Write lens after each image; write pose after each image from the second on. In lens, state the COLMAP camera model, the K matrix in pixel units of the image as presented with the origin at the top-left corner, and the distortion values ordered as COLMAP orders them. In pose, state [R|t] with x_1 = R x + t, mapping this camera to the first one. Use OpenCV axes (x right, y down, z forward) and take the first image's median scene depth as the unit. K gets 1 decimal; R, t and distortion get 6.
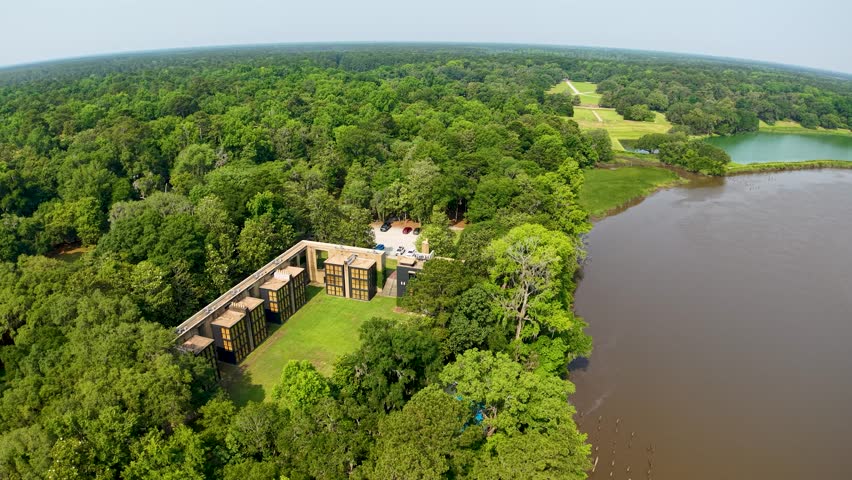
lens RADIAL K [[521.1, 0, 426.0], [0, 521.1, 240.0], [0, 0, 1]] dist [-0.164132, 0.006327]
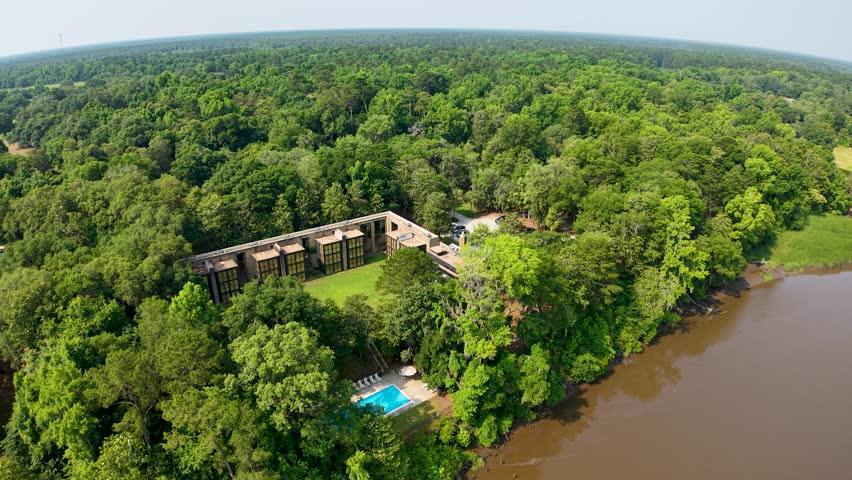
lens RADIAL K [[521.1, 0, 426.0], [0, 521.1, 240.0], [0, 0, 1]] dist [-0.164132, 0.006327]
pose [[0.797530, 0.227886, -0.558582, 0.458464], [-0.216458, 0.972350, 0.087637, -0.053941], [0.563109, 0.051016, 0.824807, 0.148665]]
